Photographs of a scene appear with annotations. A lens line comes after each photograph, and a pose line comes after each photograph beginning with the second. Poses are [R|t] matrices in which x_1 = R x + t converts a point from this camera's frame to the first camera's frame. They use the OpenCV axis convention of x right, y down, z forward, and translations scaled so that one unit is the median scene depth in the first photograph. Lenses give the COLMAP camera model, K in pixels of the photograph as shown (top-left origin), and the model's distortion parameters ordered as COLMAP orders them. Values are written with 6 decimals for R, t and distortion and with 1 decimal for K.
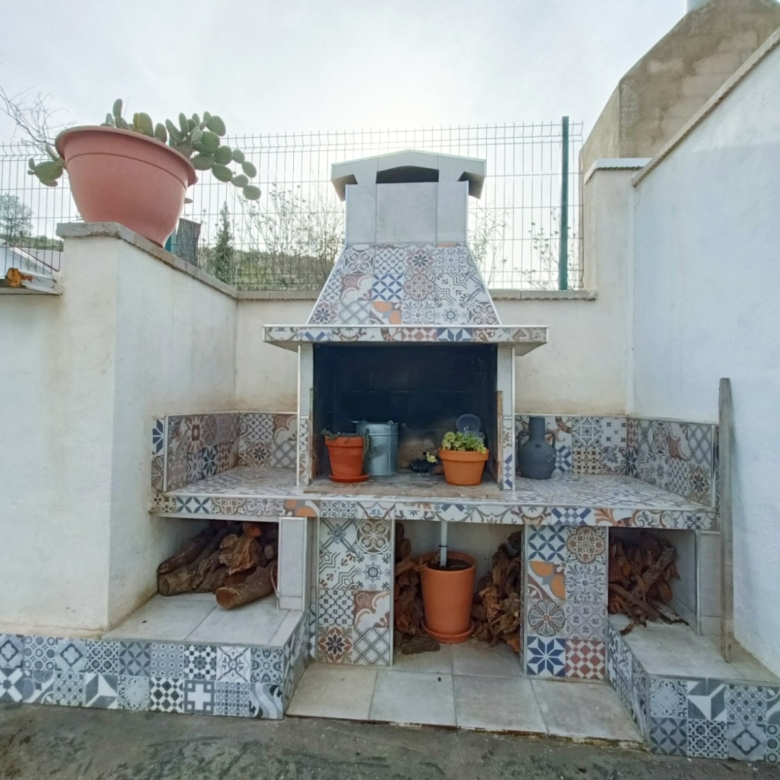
lens RADIAL K [[465.5, 0, 392.3], [0, 465.5, 392.2], [0, 0, 1]] dist [0.006157, -0.001131]
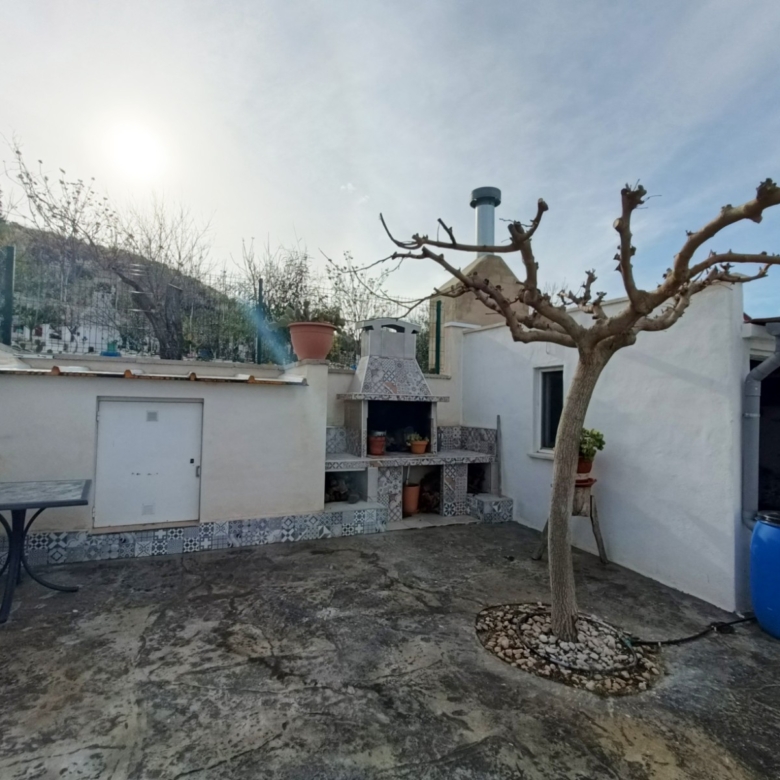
lens RADIAL K [[465.5, 0, 387.9], [0, 465.5, 389.3], [0, 0, 1]] dist [0.006157, -0.001131]
pose [[0.878080, 0.019385, 0.478121, -1.403533], [-0.015397, 0.999806, -0.012259, -0.146875], [-0.478266, 0.003402, 0.878208, -1.369621]]
